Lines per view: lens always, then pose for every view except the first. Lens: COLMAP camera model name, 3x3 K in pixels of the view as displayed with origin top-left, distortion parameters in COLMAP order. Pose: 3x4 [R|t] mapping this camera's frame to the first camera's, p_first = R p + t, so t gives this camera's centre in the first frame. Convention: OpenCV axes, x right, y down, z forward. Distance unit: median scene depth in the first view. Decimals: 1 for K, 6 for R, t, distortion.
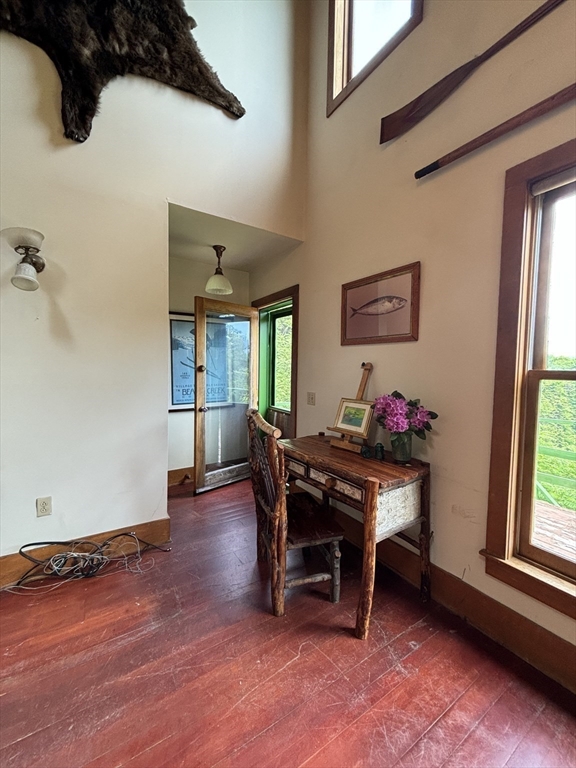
lens RADIAL K [[309.7, 0, 288.0], [0, 309.7, 384.0], [0, 0, 1]] dist [-0.002314, -0.000290]
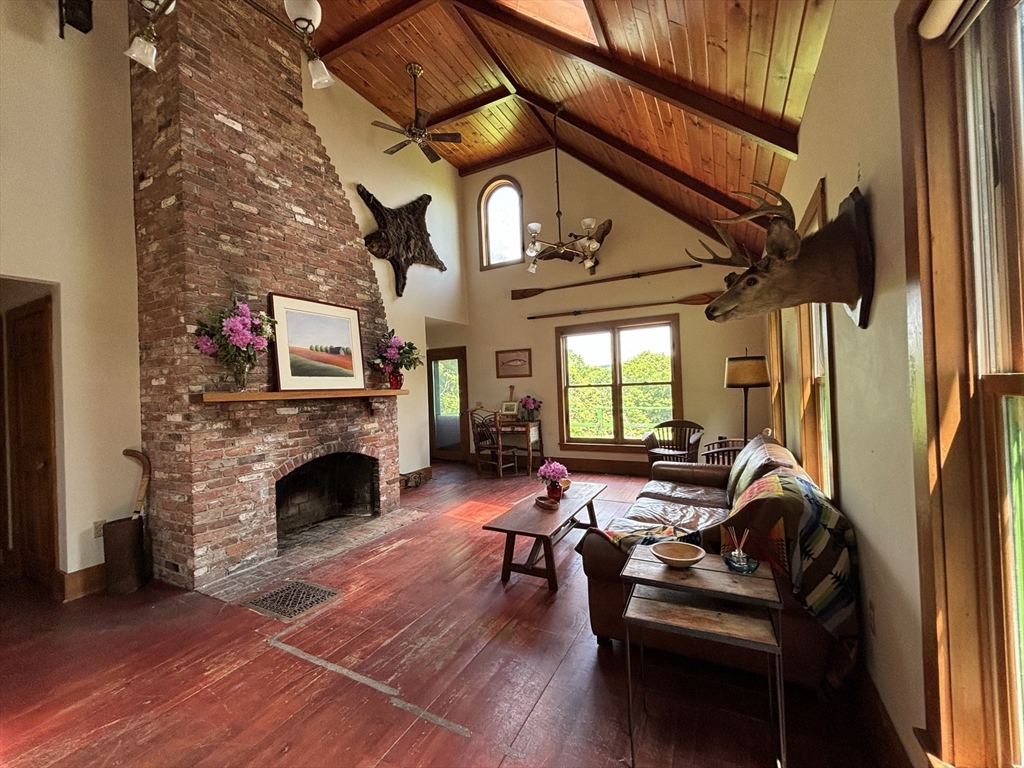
lens RADIAL K [[413.0, 0, 512.0], [0, 413.0, 384.0], [0, 0, 1]] dist [-0.002314, -0.000290]
pose [[0.857507, -0.056198, 0.511393, -1.488397], [0.082450, 0.996180, -0.028781, 0.012768], [-0.507822, 0.066845, 0.858865, -1.896457]]
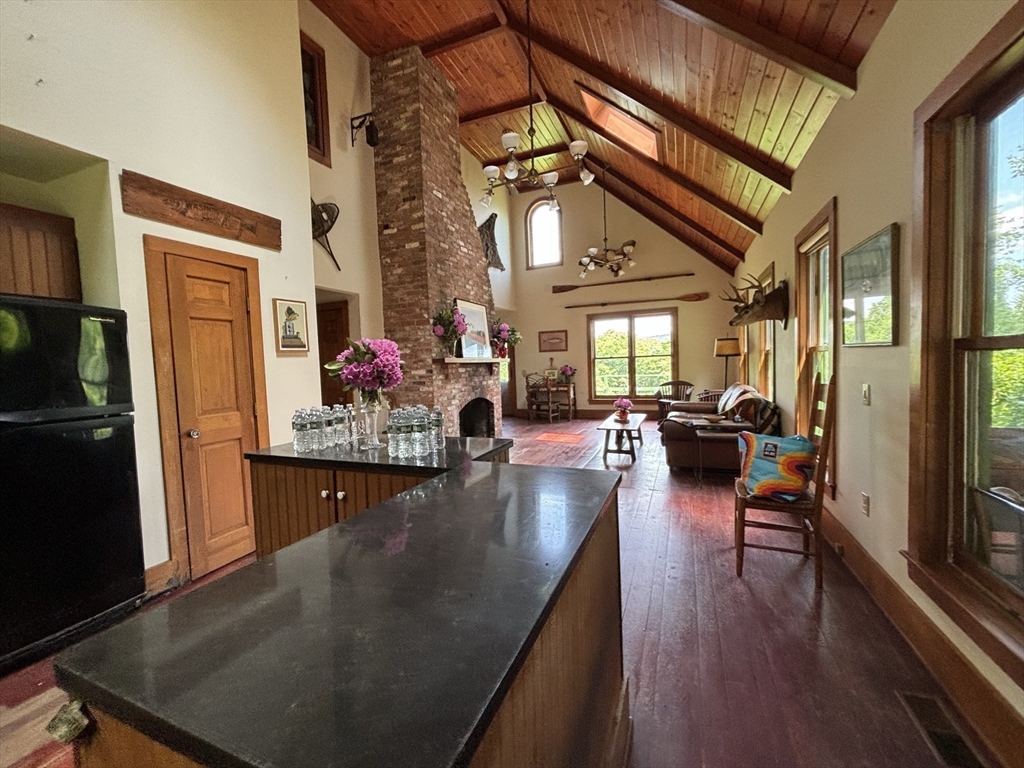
lens RADIAL K [[413.0, 0, 512.0], [0, 413.0, 384.0], [0, 0, 1]] dist [-0.002314, -0.000290]
pose [[0.809419, -0.087708, 0.580645, -2.801241], [0.083404, 0.995930, 0.034173, 0.025620], [-0.581279, 0.020767, 0.813439, -2.431542]]
